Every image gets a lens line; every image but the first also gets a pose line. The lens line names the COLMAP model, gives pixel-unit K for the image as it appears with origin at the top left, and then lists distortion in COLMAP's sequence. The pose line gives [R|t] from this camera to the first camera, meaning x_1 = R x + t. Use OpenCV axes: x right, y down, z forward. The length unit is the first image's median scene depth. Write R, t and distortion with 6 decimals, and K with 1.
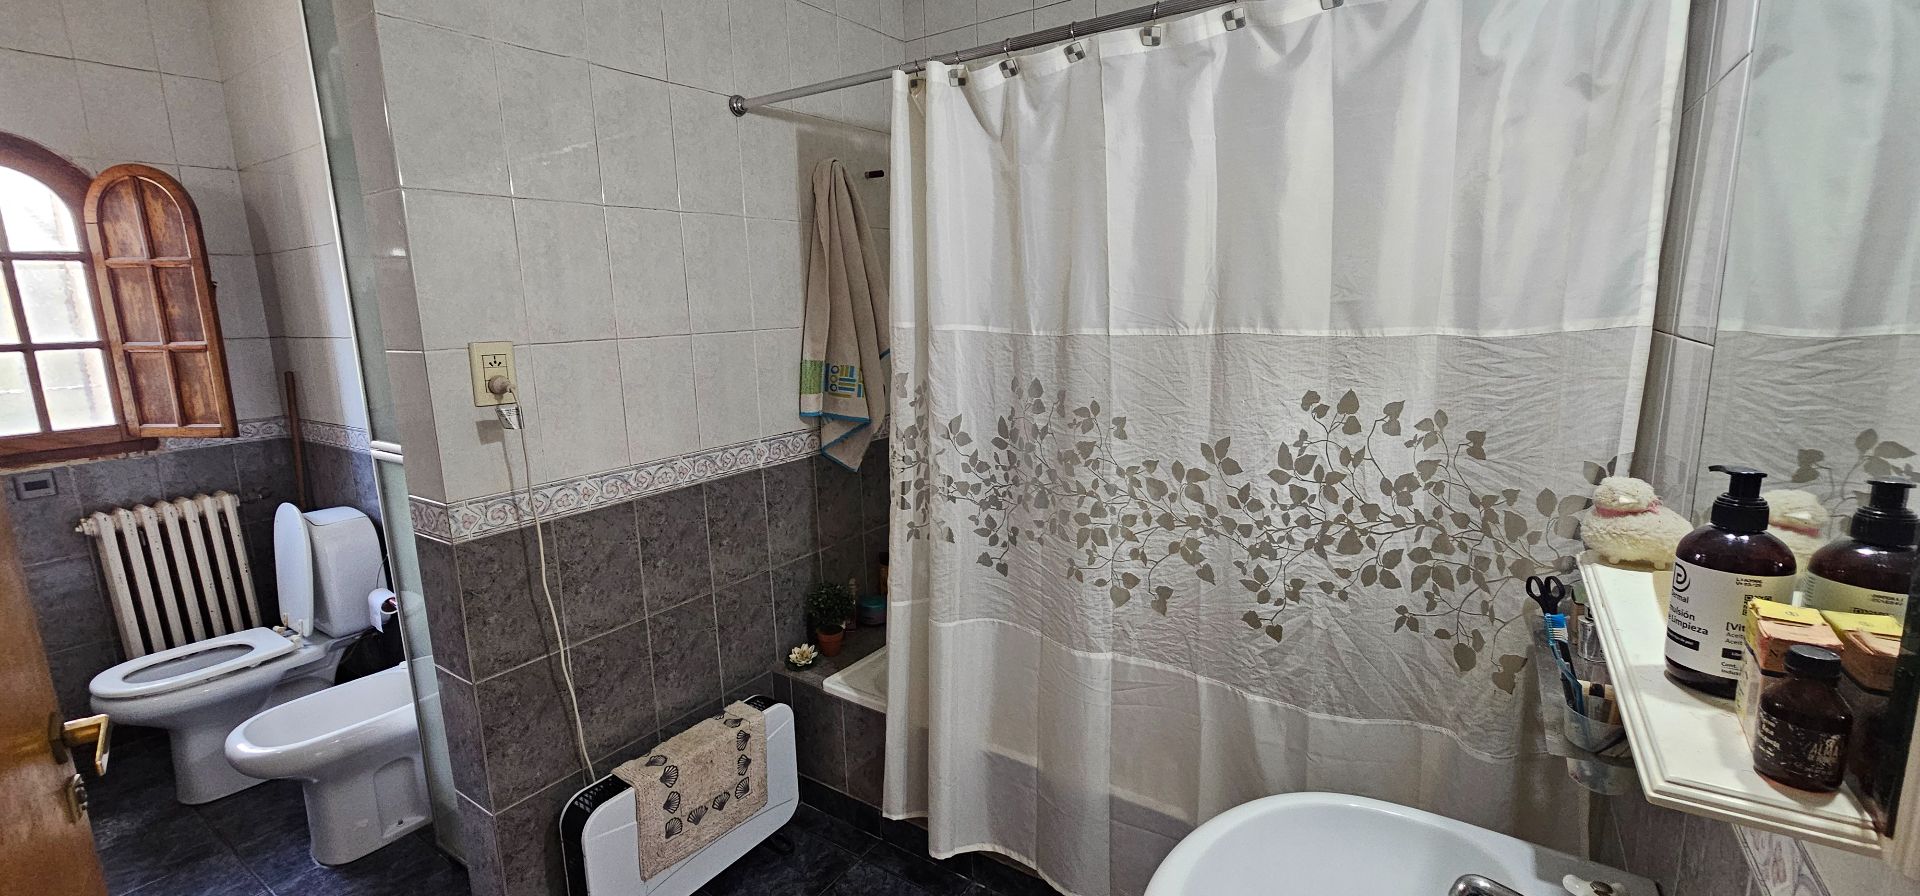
lens RADIAL K [[778.5, 0, 965.8], [0, 778.5, 436.8], [0, 0, 1]] dist [-0.000380, -0.000680]
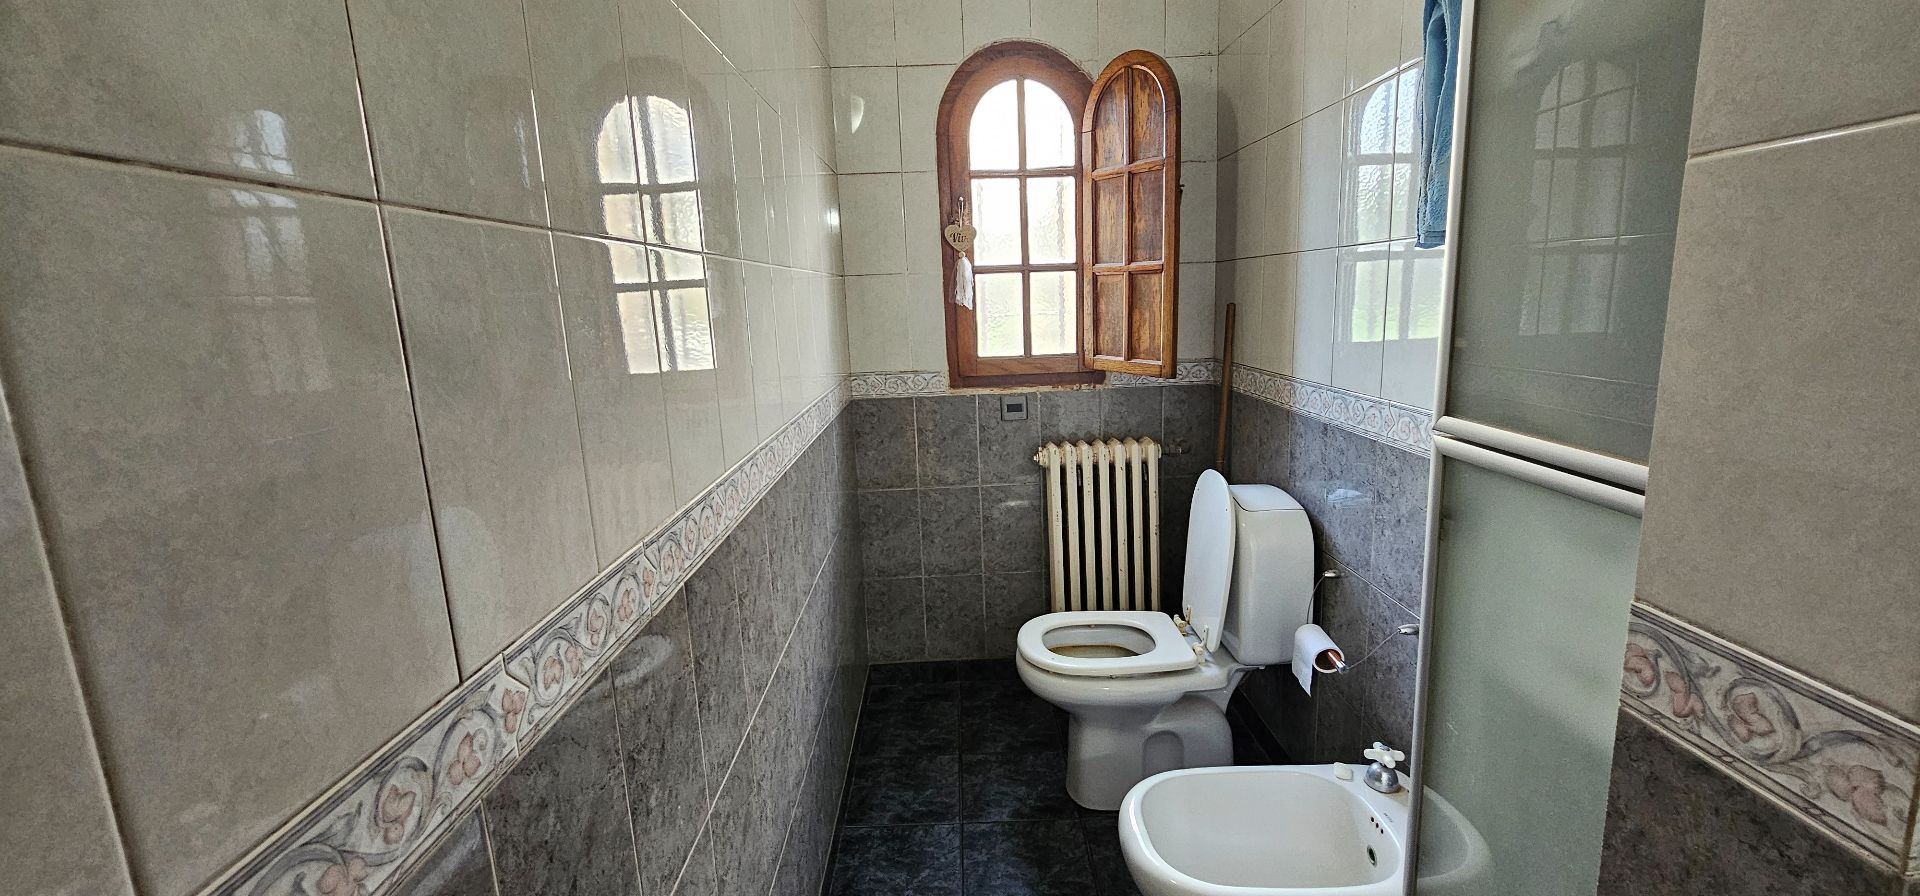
lens RADIAL K [[778.5, 0, 965.8], [0, 778.5, 436.8], [0, 0, 1]] dist [-0.000380, -0.000680]
pose [[0.561594, 0.152950, -0.813153, -0.391674], [-0.119078, 0.987476, 0.103500, 0.002294], [0.818799, 0.038704, 0.572774, 0.359672]]
